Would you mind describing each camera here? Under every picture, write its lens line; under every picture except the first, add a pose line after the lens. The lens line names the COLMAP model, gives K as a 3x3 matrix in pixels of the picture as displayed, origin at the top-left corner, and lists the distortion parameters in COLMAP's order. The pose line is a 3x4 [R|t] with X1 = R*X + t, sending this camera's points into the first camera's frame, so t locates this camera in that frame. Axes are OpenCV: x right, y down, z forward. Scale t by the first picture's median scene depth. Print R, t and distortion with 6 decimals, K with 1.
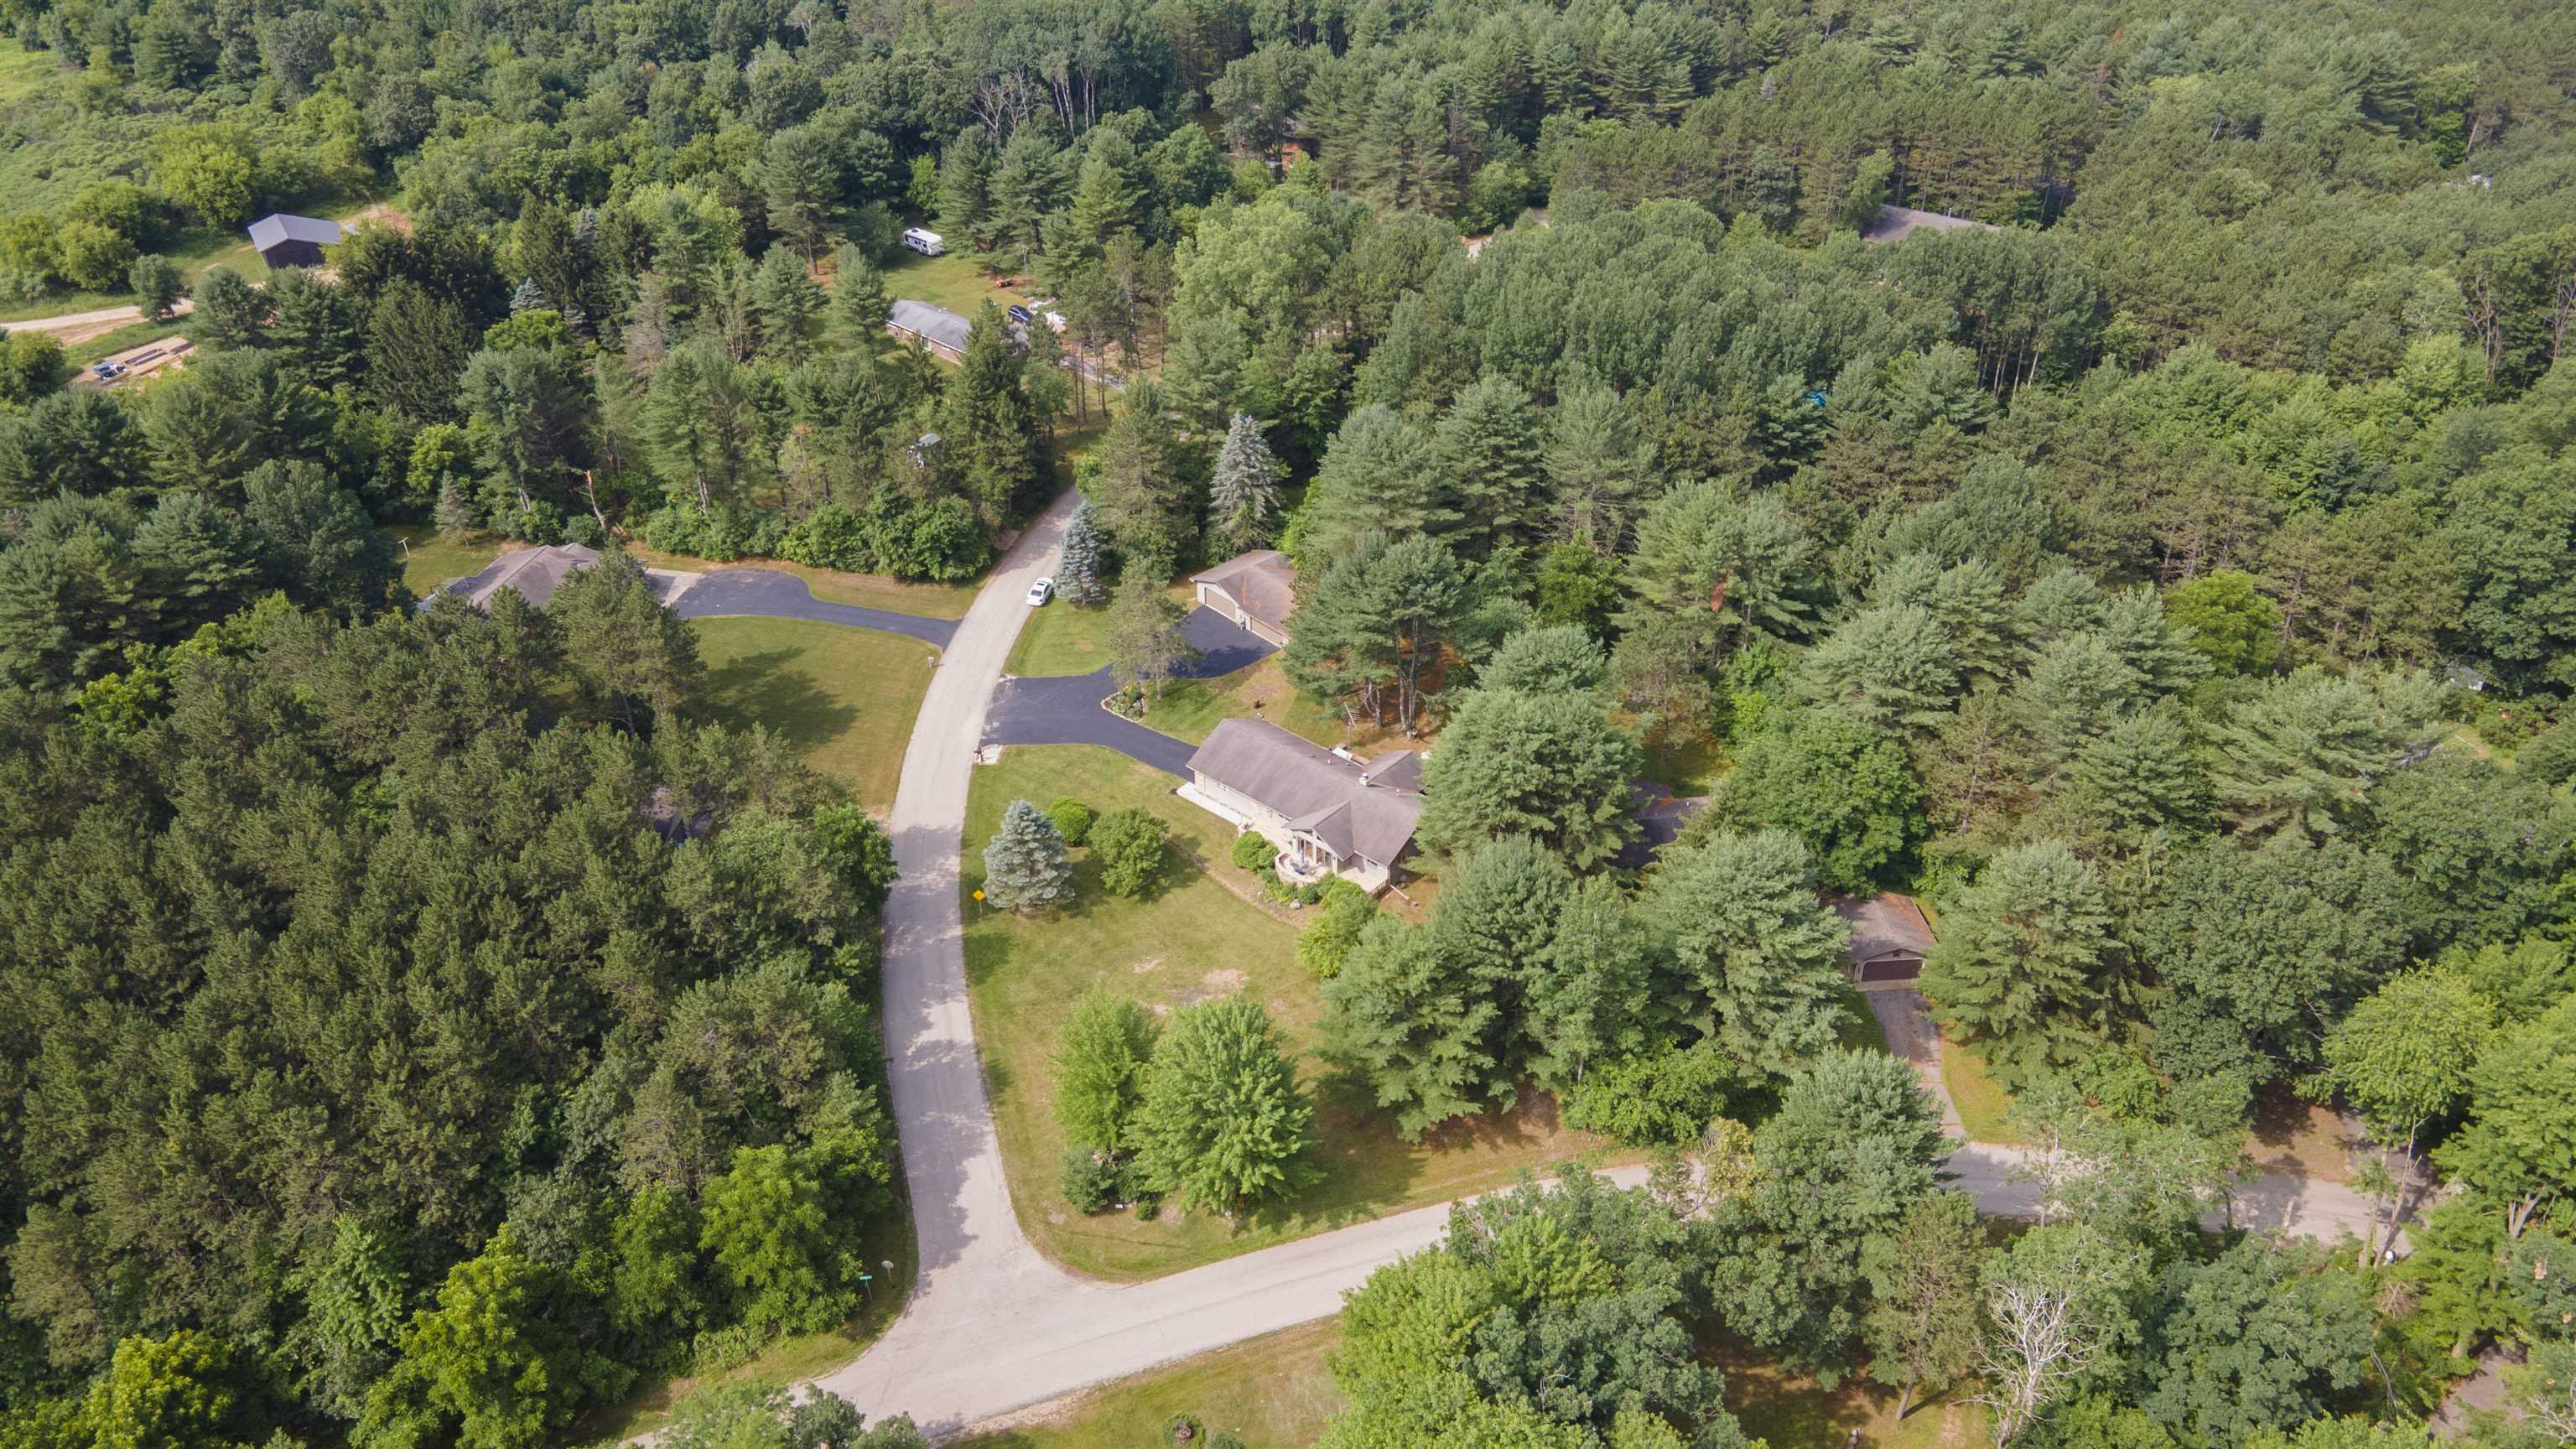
lens RADIAL K [[1878.9, 0, 1290.5], [0, 1878.9, 718.0], [0, 0, 1]] dist [0.020837, 0.029988]
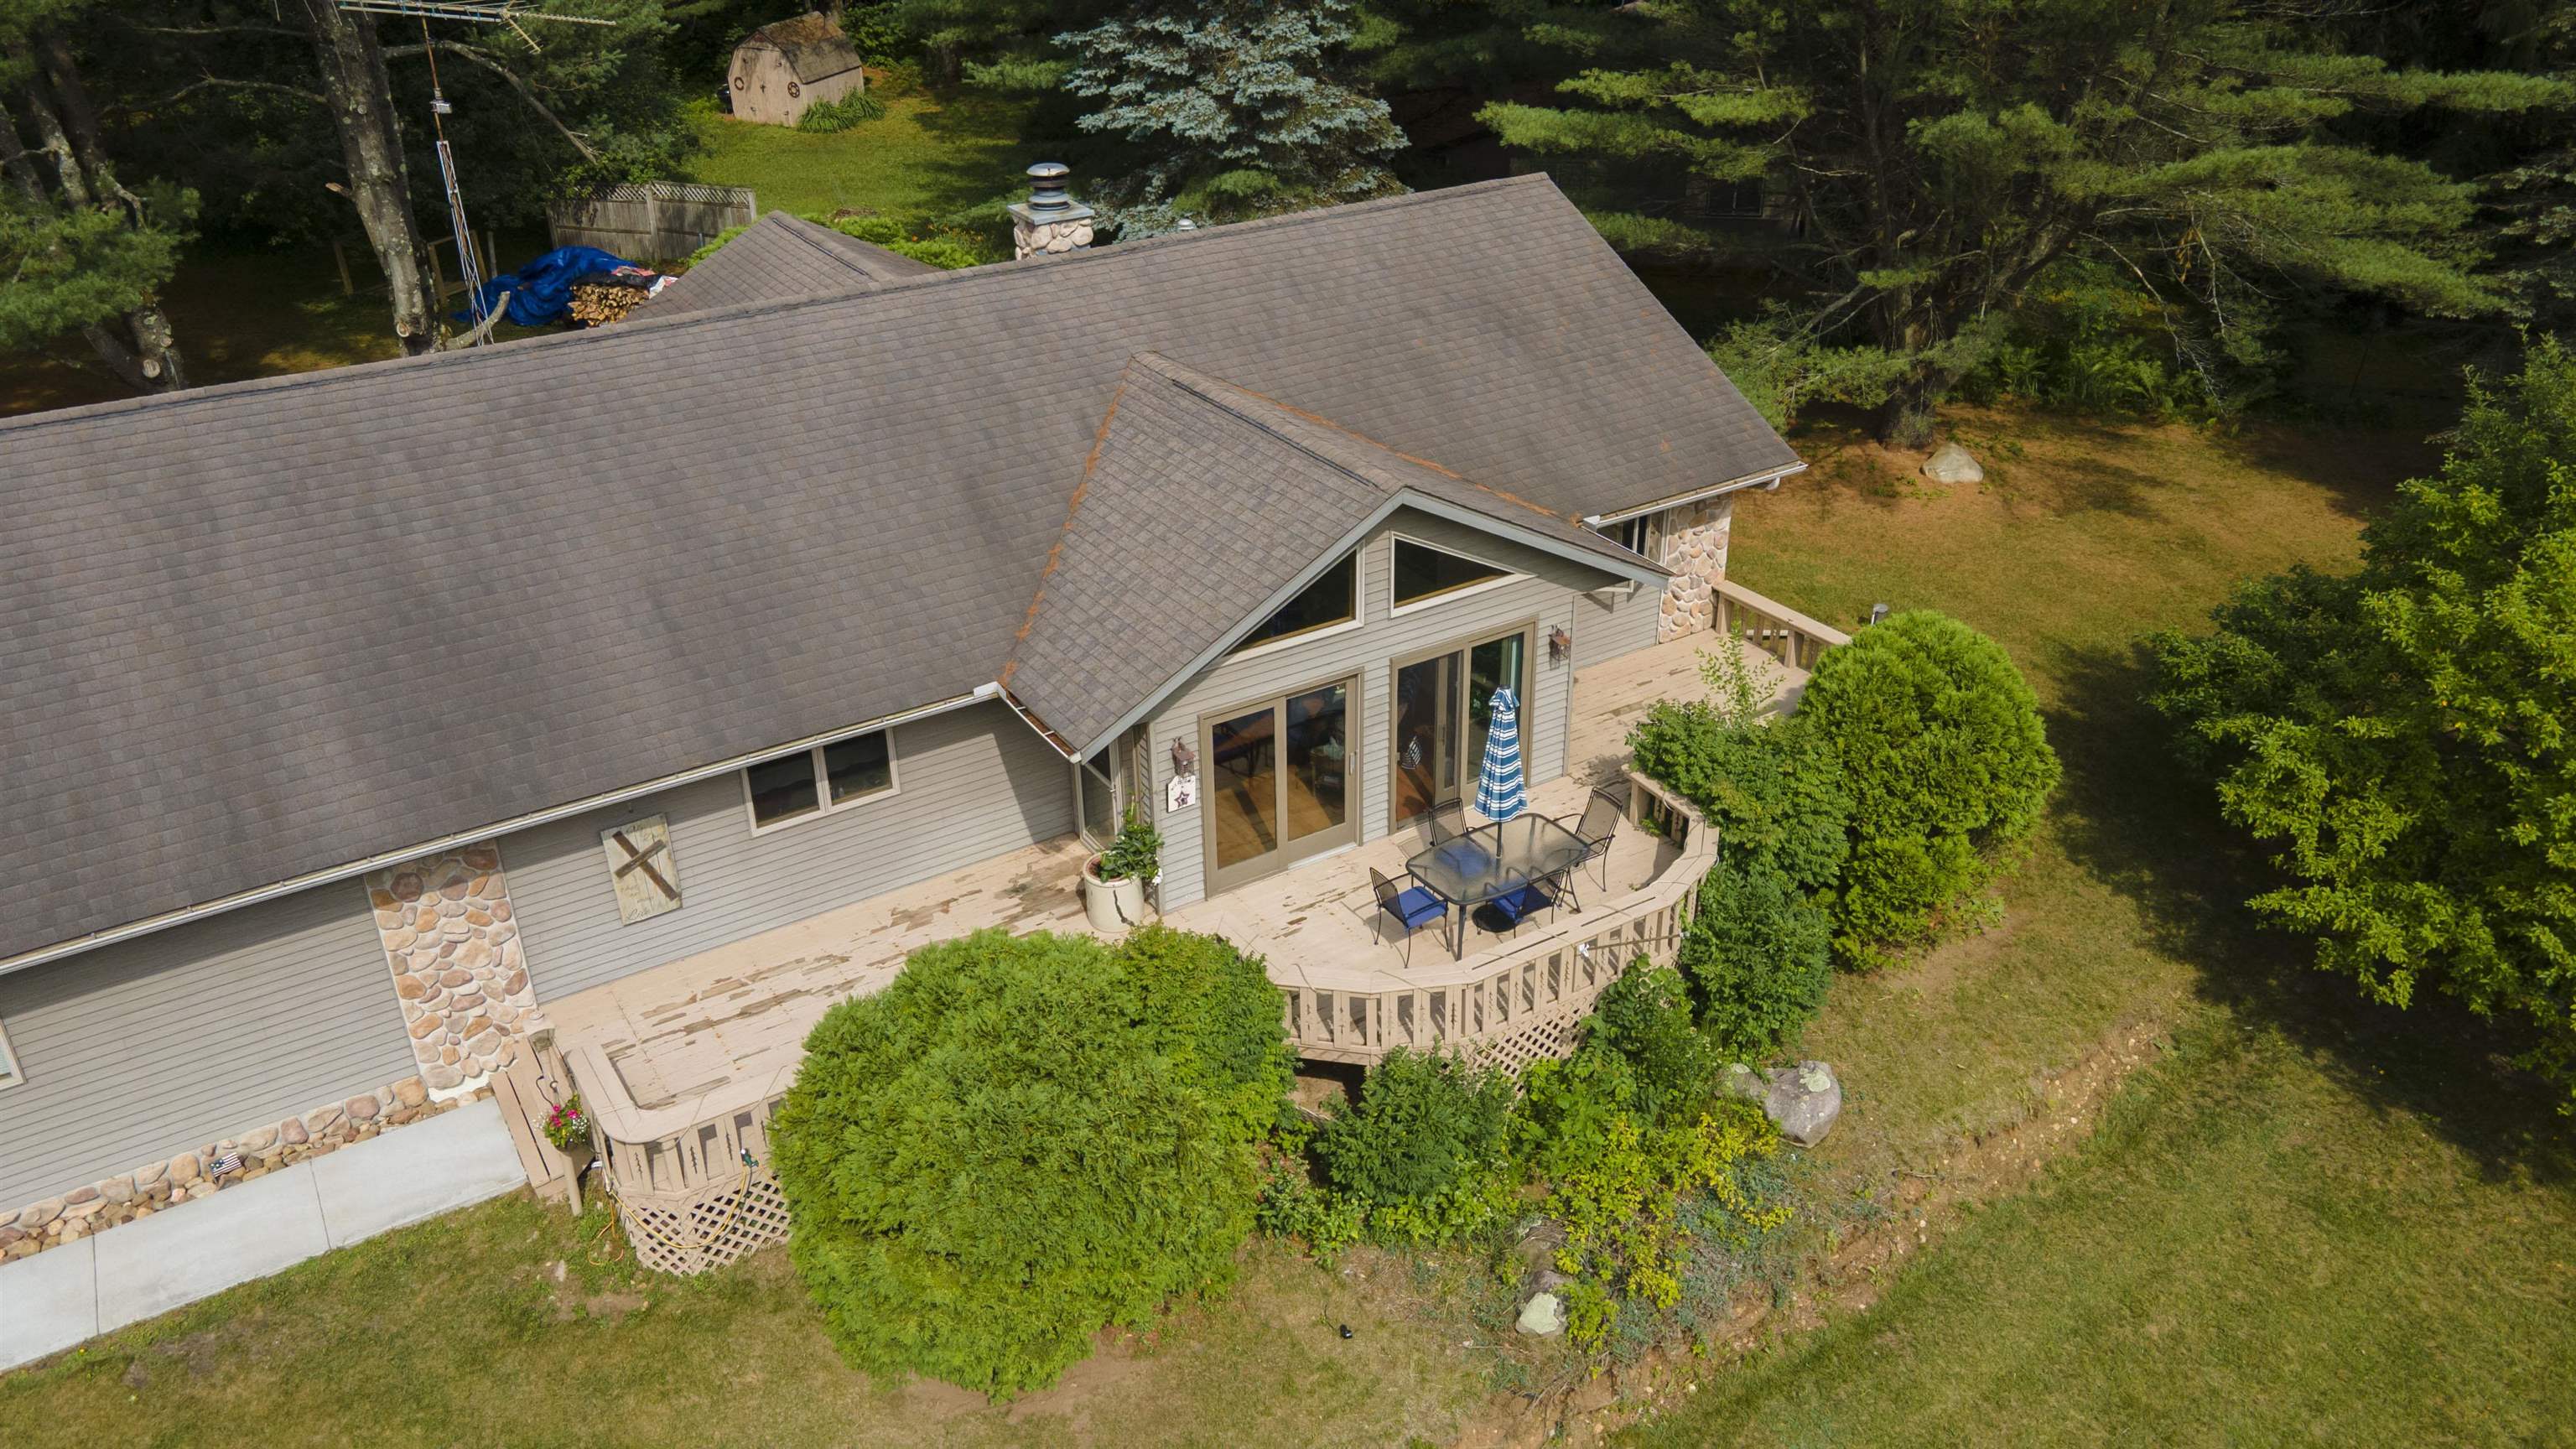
lens RADIAL K [[1878.9, 0, 1302.9], [0, 1878.9, 731.3], [0, 0, 1]] dist [0.020837, 0.029988]
pose [[0.286141, -0.446796, 0.847642, -0.070656], [0.533750, 0.808996, 0.246246, 0.031653], [-0.795761, 0.381967, 0.469964, 0.762847]]
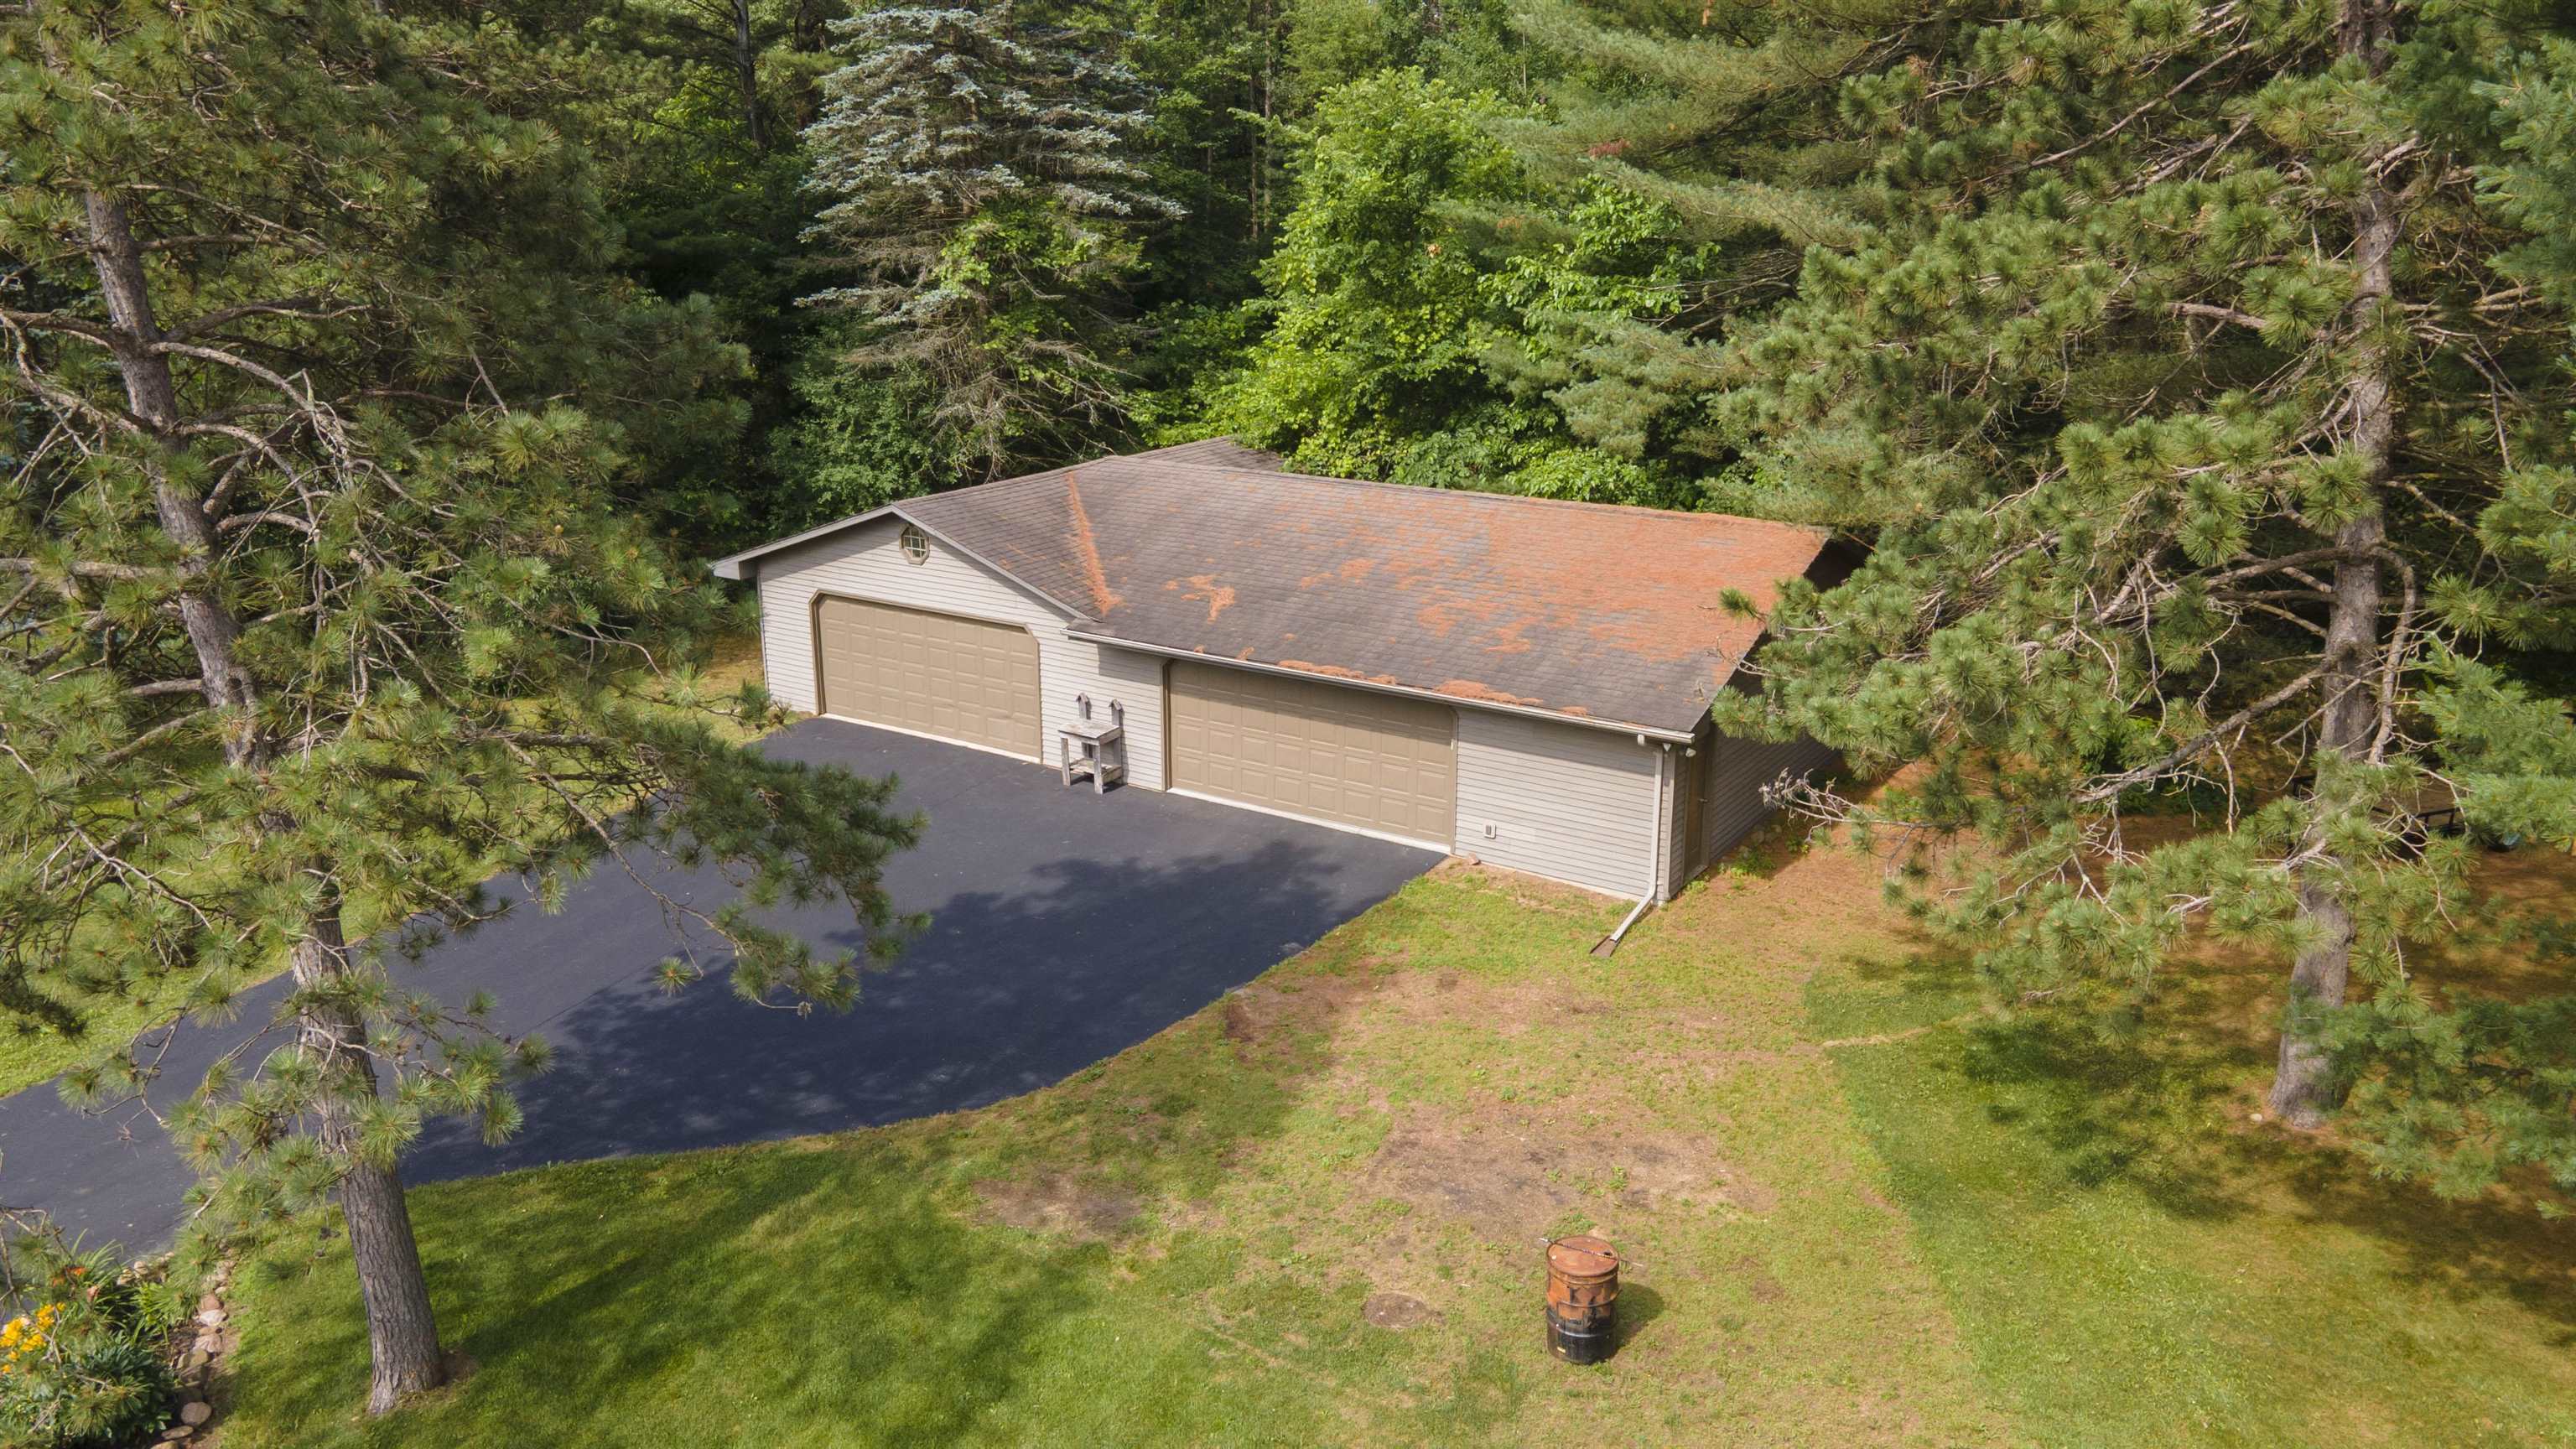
lens RADIAL K [[1878.9, 0, 1279.4], [0, 1878.9, 729.4], [0, 0, 1]] dist [0.020837, 0.029988]
pose [[0.967782, -0.060716, 0.244359, -0.046741], [0.128722, 0.953388, -0.272915, -0.009484], [-0.216398, 0.295577, 0.930487, 0.839571]]
